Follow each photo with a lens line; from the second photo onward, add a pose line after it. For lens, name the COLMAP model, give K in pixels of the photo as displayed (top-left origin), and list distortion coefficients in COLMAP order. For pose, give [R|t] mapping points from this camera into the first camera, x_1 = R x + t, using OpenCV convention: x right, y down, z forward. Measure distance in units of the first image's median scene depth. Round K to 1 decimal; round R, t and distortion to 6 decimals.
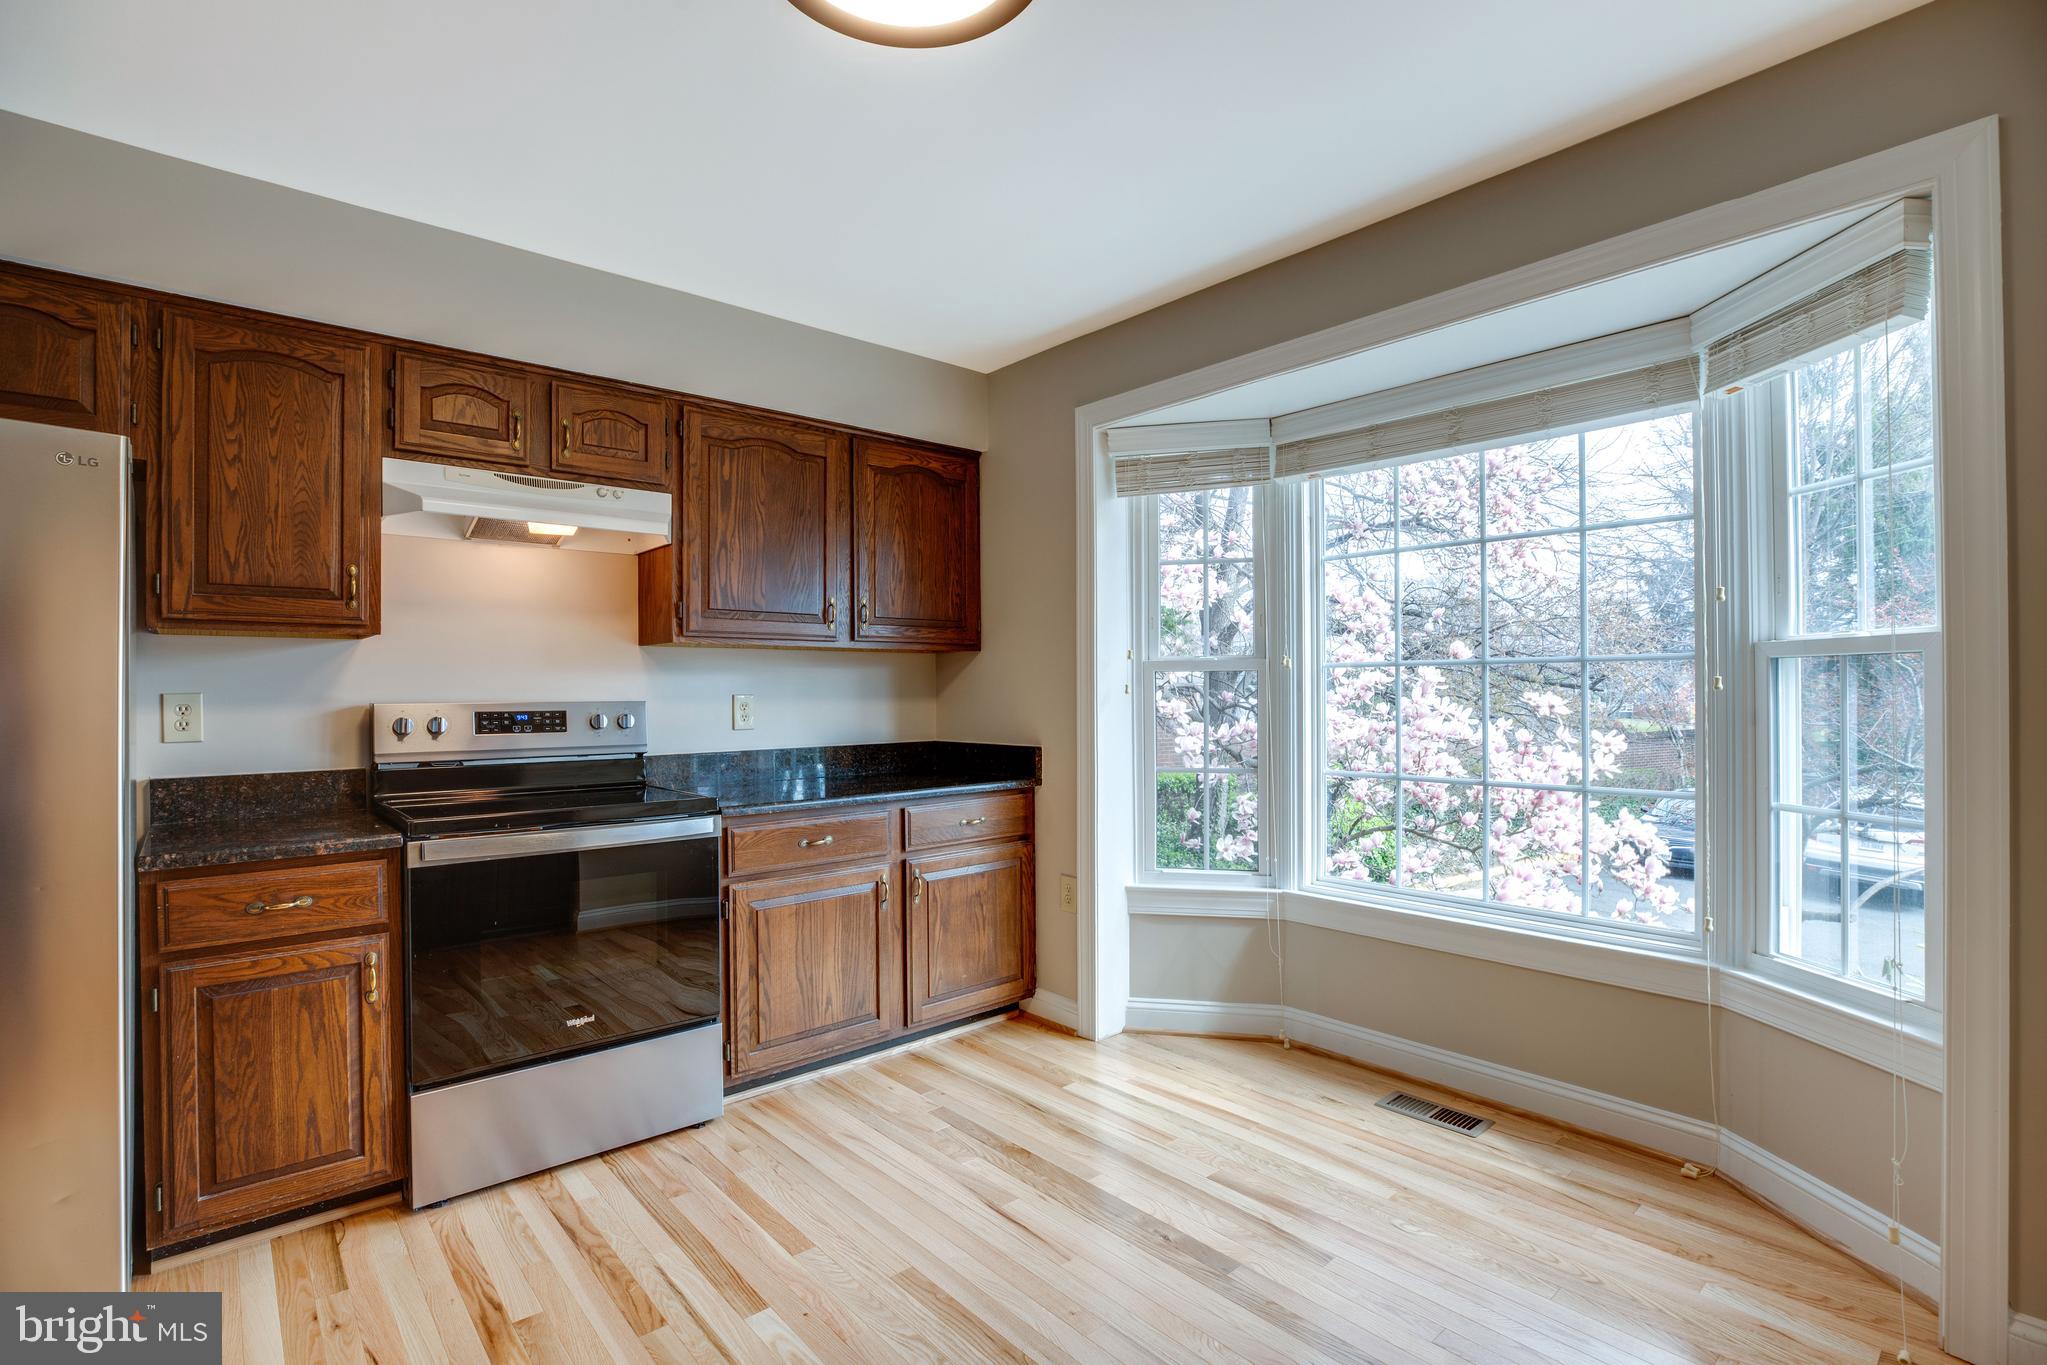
lens RADIAL K [[952.7, 0, 1032.1], [0, 952.7, 695.8], [0, 0, 1]] dist [-0.000893, -0.000283]
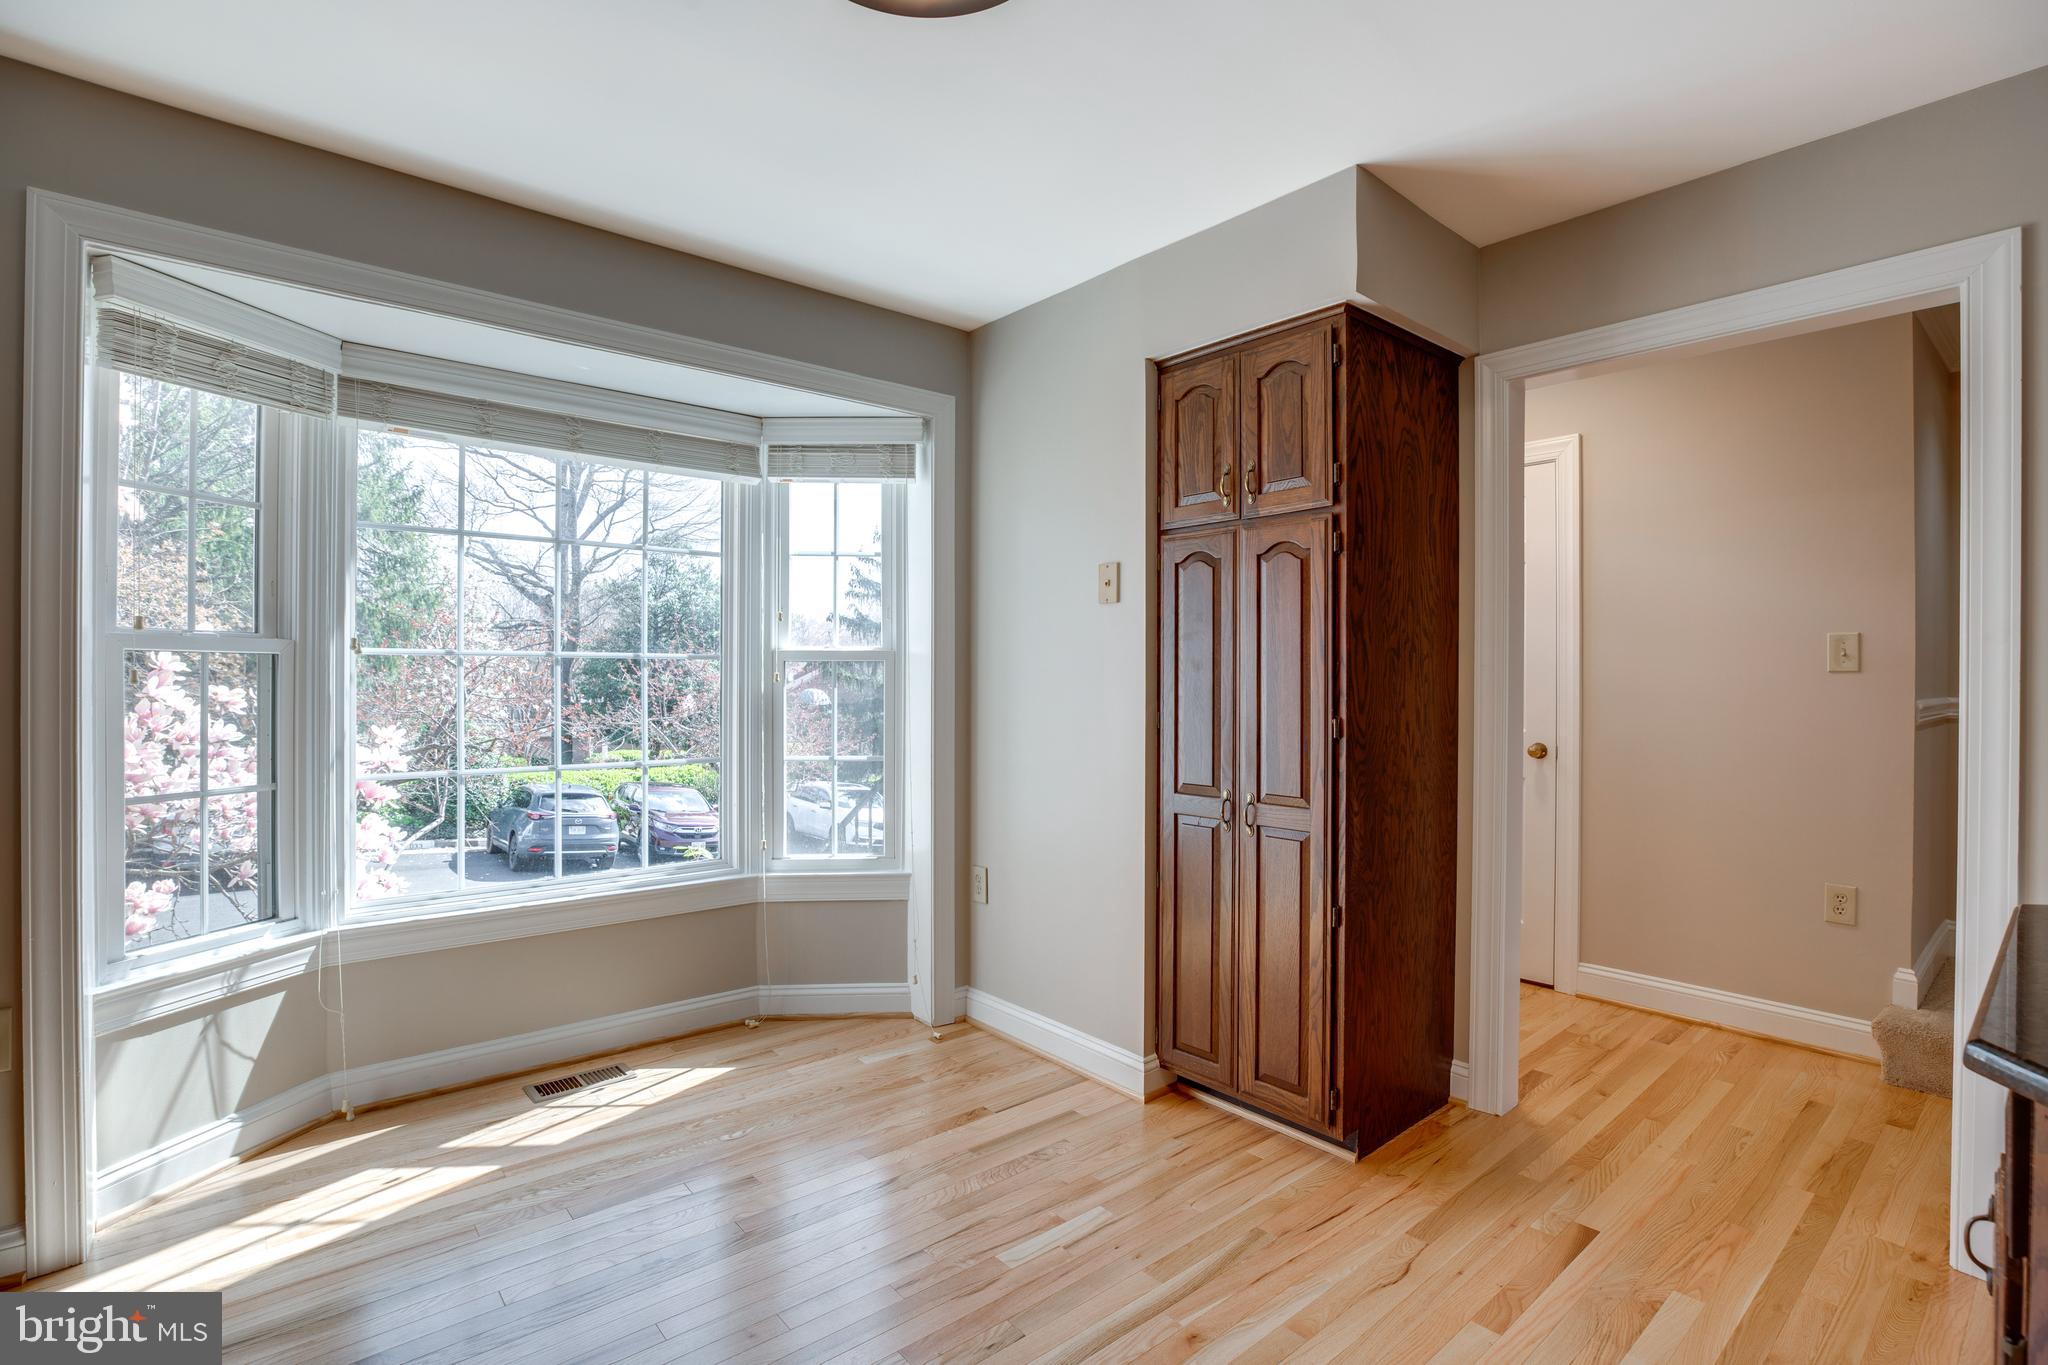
lens RADIAL K [[937.8, 0, 1019.7], [0, 937.8, 690.2], [0, 0, 1]] dist [-0.048567, 0.000045]
pose [[0.032892, 0.005438, 0.999444, -0.473808], [0.004300, 0.999975, -0.005582, 0.009694], [-0.999450, 0.004481, 0.032868, 0.388864]]
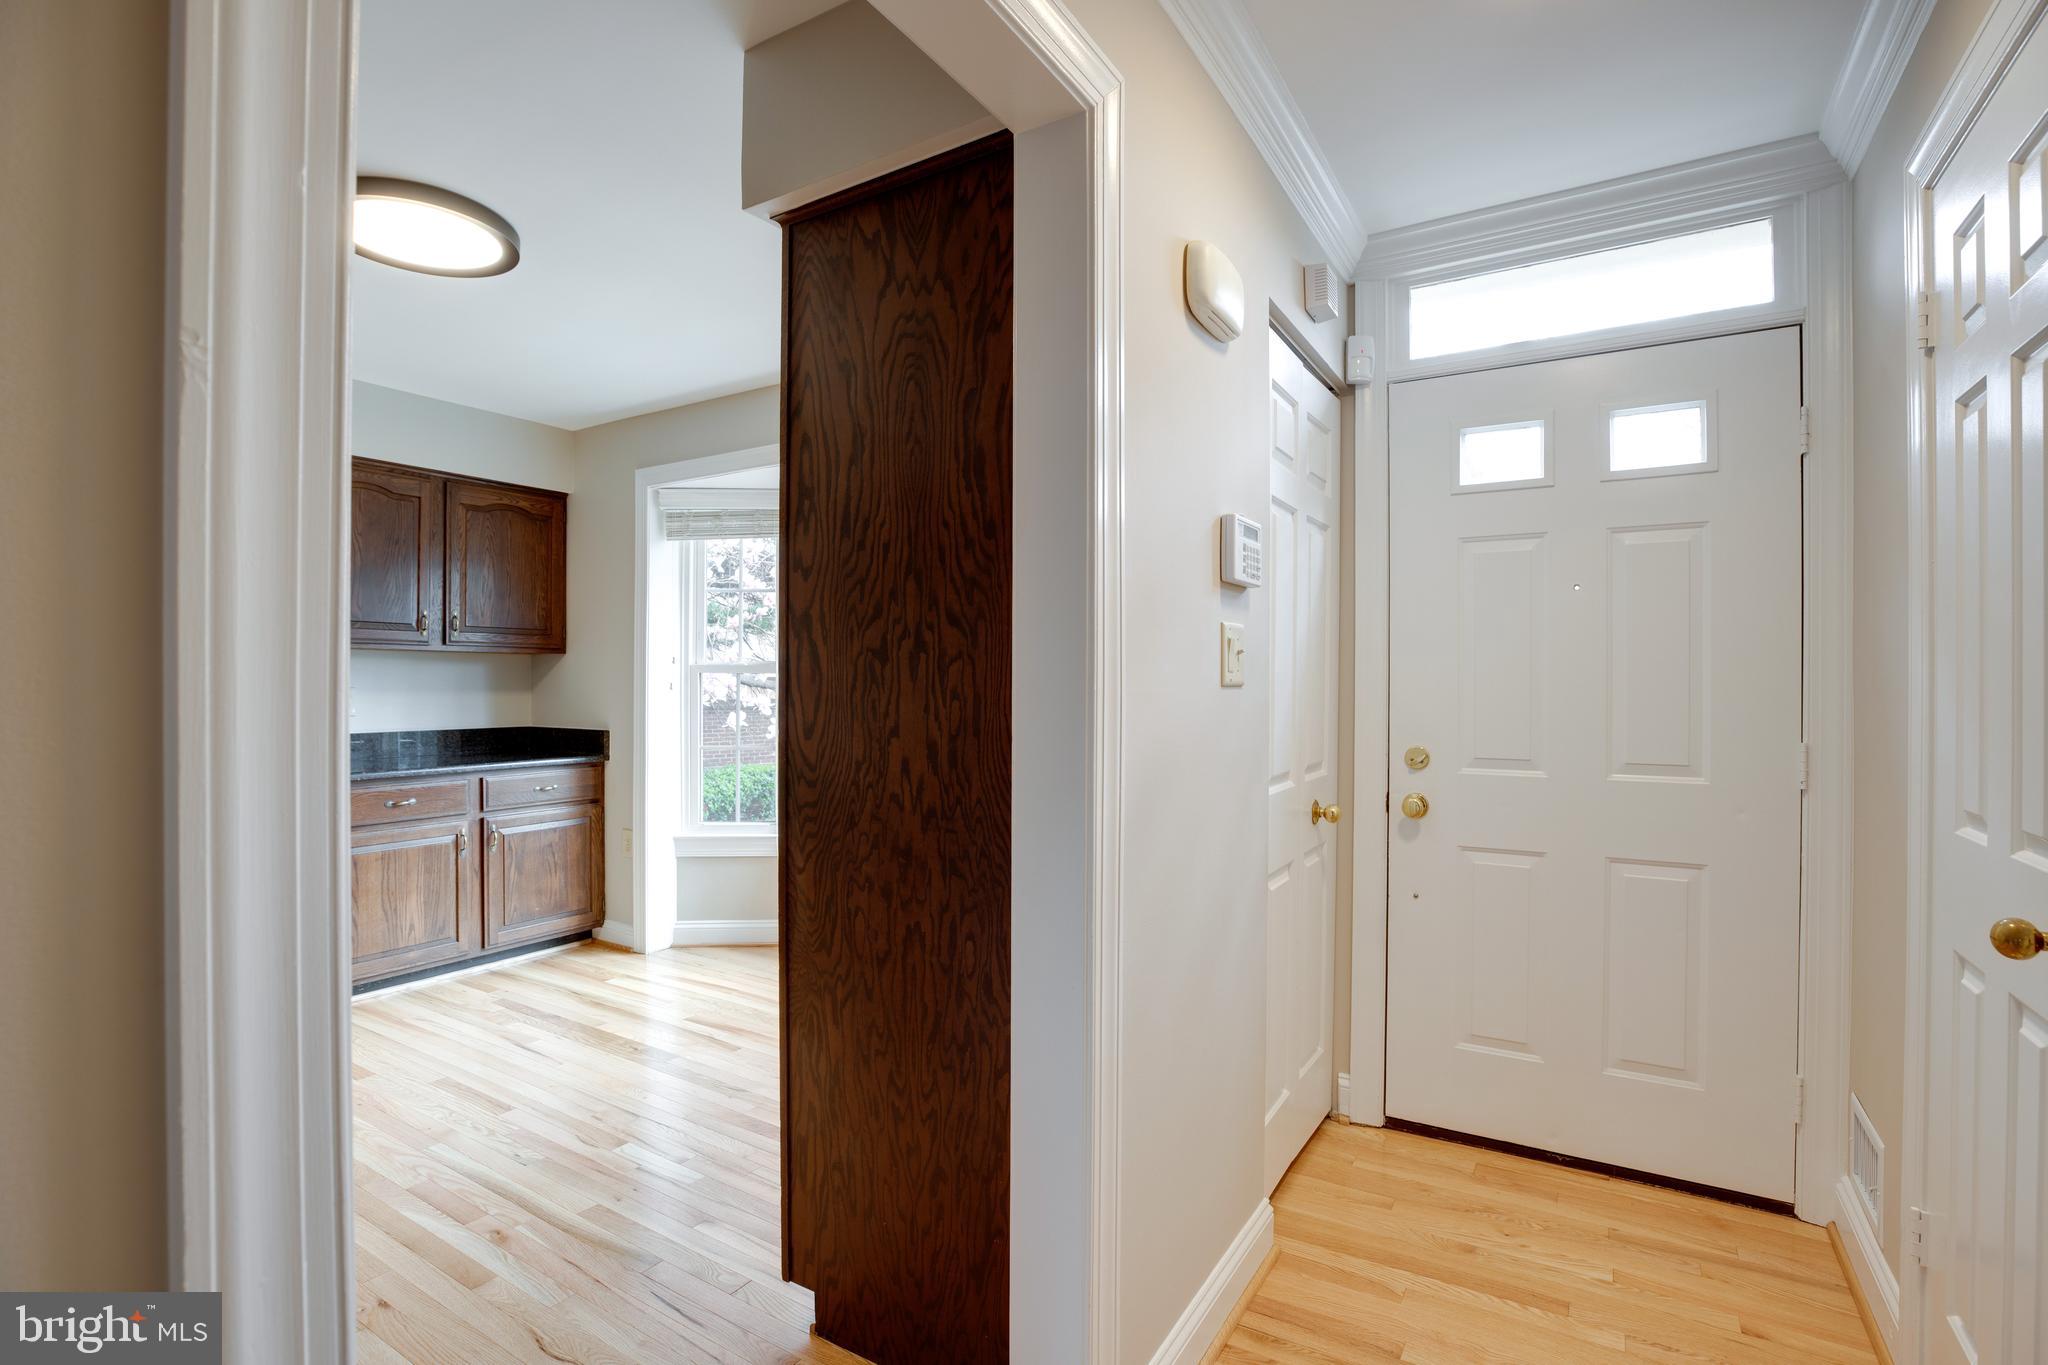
lens RADIAL K [[952.4, 0, 995.0], [0, 952.4, 691.2], [0, 0, 1]] dist [-0.016416, 0.000123]
pose [[0.965746, 0.008451, 0.259353, 0.189527], [-0.008861, 0.999961, 0.000412, -0.004249], [-0.259339, -0.002696, 0.965783, -0.387263]]
